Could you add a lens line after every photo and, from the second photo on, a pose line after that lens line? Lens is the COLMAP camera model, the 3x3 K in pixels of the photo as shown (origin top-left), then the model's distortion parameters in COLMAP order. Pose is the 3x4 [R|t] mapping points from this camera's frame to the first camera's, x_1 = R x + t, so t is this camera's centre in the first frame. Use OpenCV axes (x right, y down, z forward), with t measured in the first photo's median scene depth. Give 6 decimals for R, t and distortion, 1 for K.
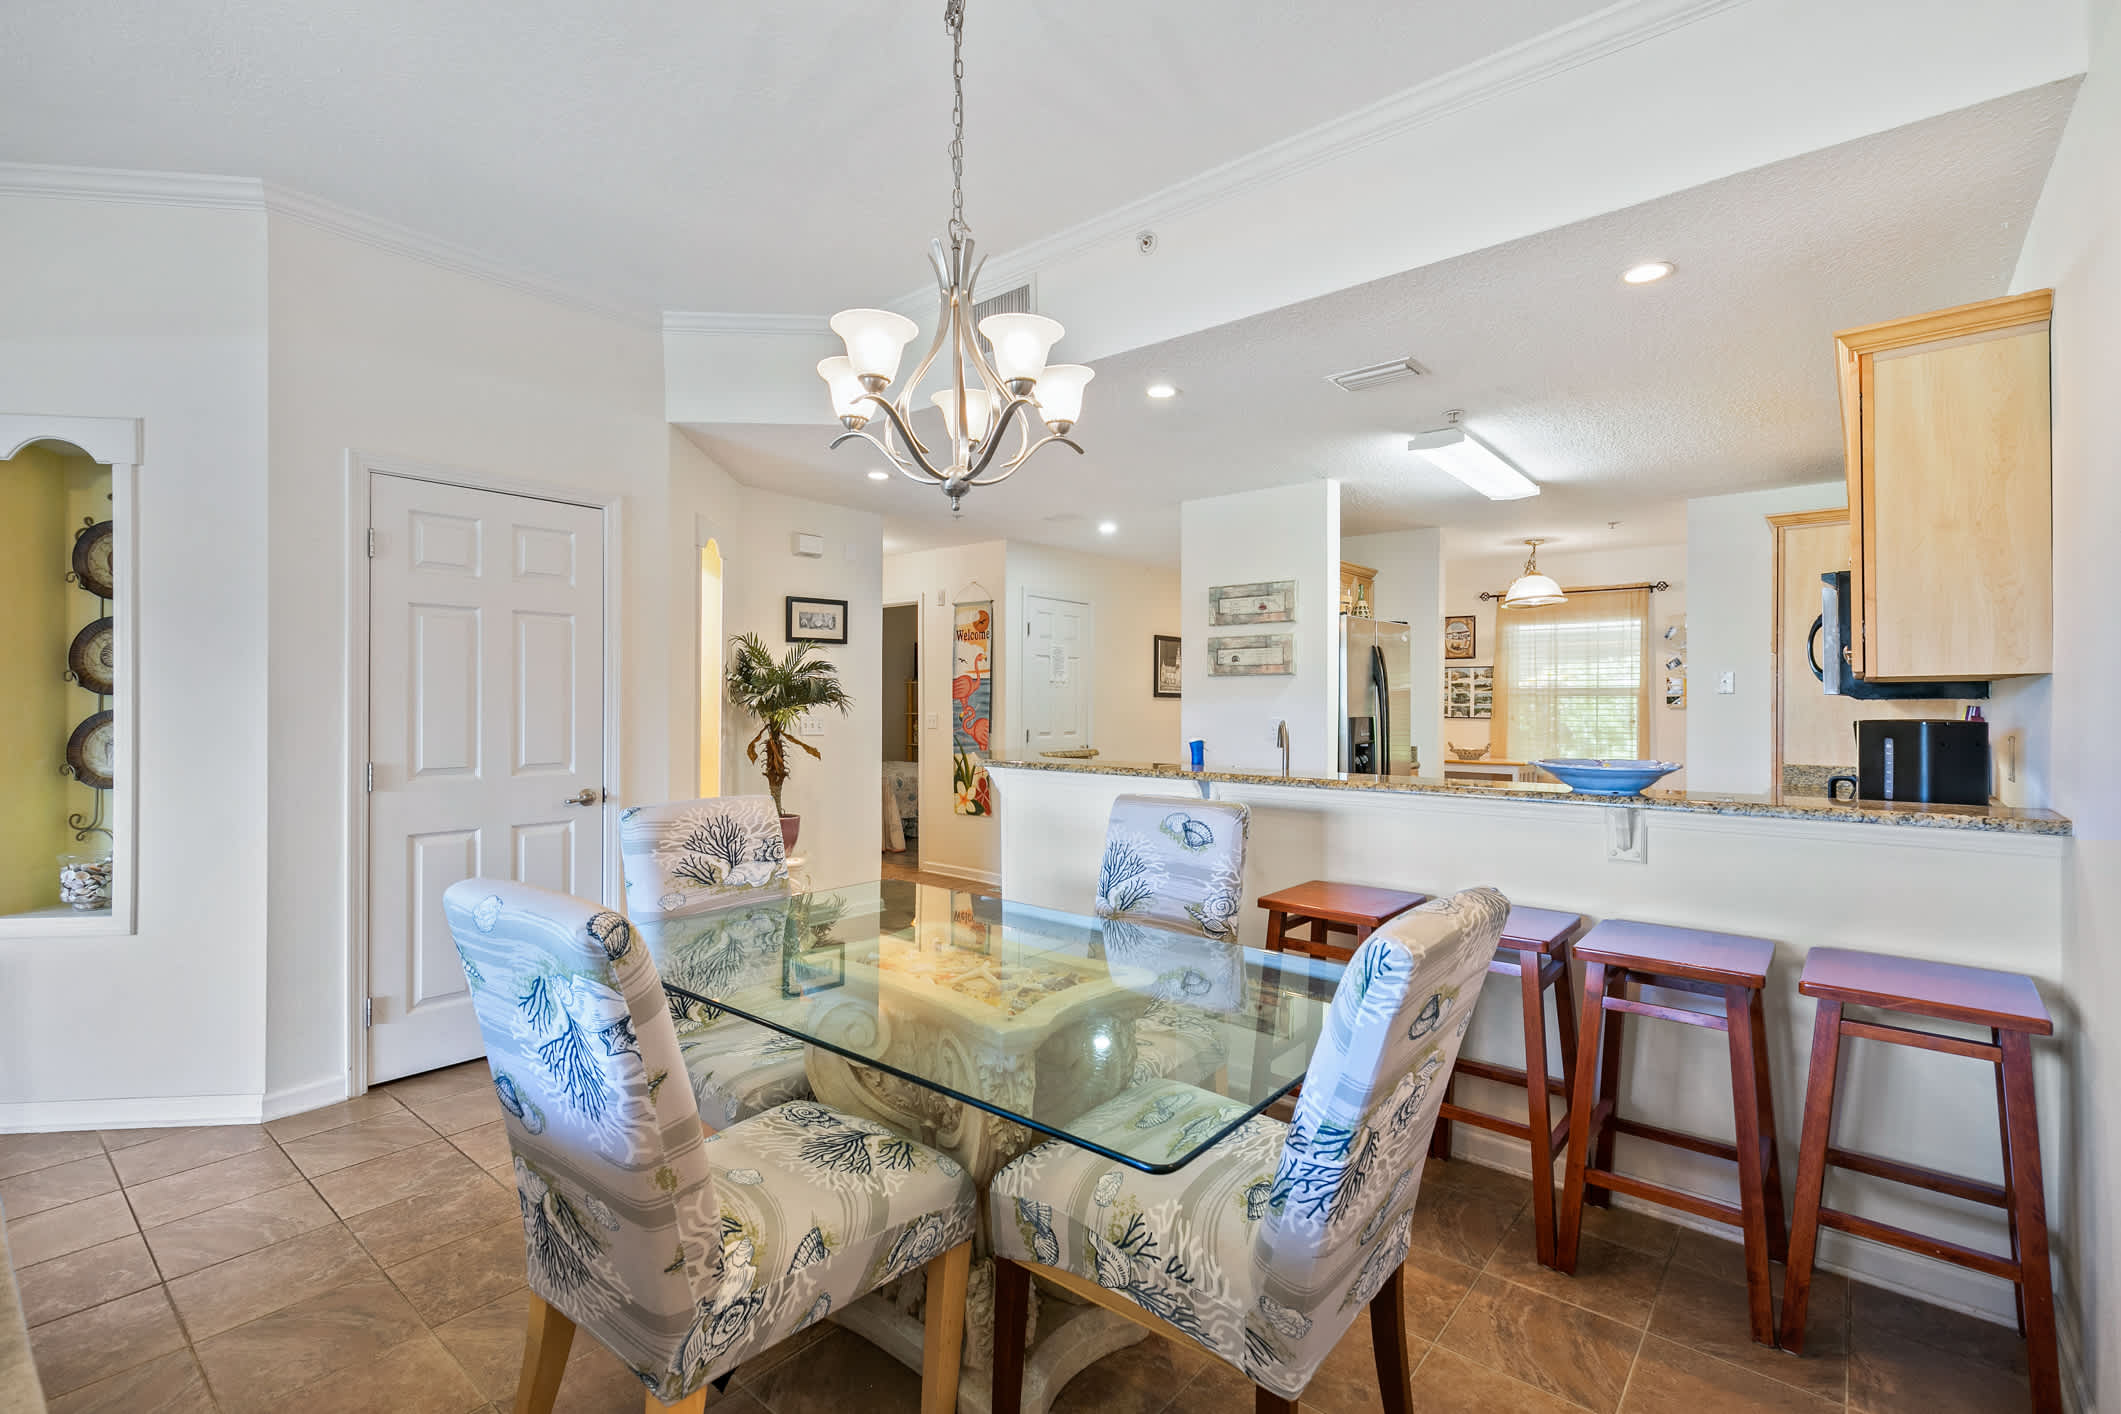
lens RADIAL K [[955.4, 0, 1059.7], [0, 955.4, 705.5], [0, 0, 1]] dist [-0.001216, -0.000071]
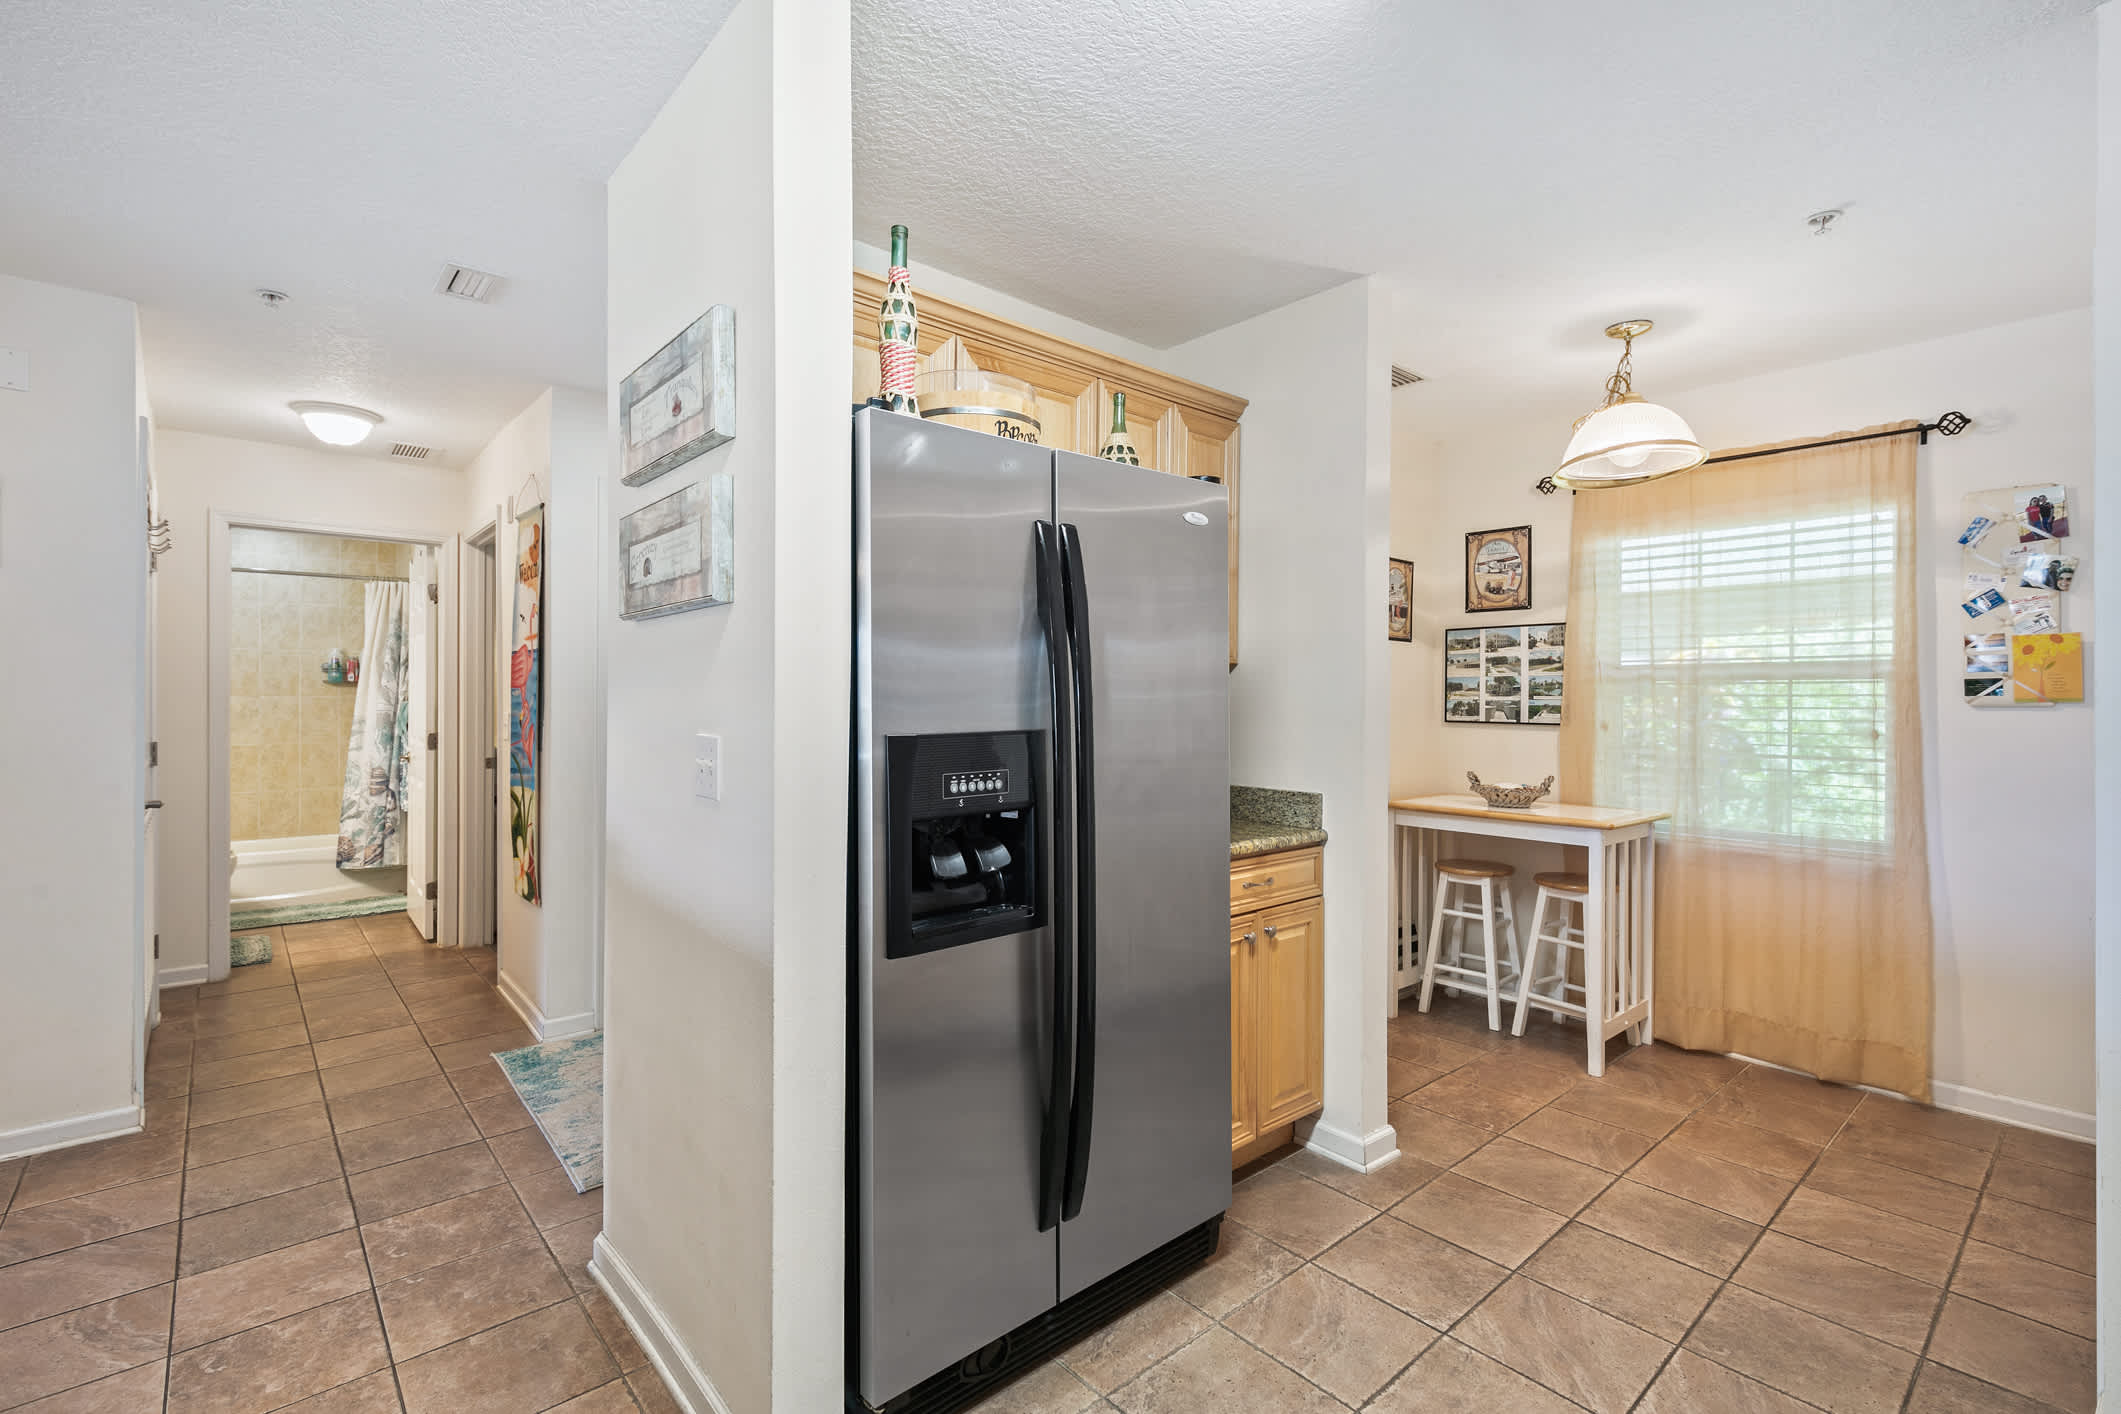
lens RADIAL K [[955.4, 0, 1062.1], [0, 955.4, 699.8], [0, 0, 1]] dist [-0.001216, -0.000071]
pose [[0.987901, -0.000788, -0.155083, 0.269780], [0.000791, 1.000000, -0.000041, -0.000235], [0.155083, -0.000082, 0.987902, 0.460100]]
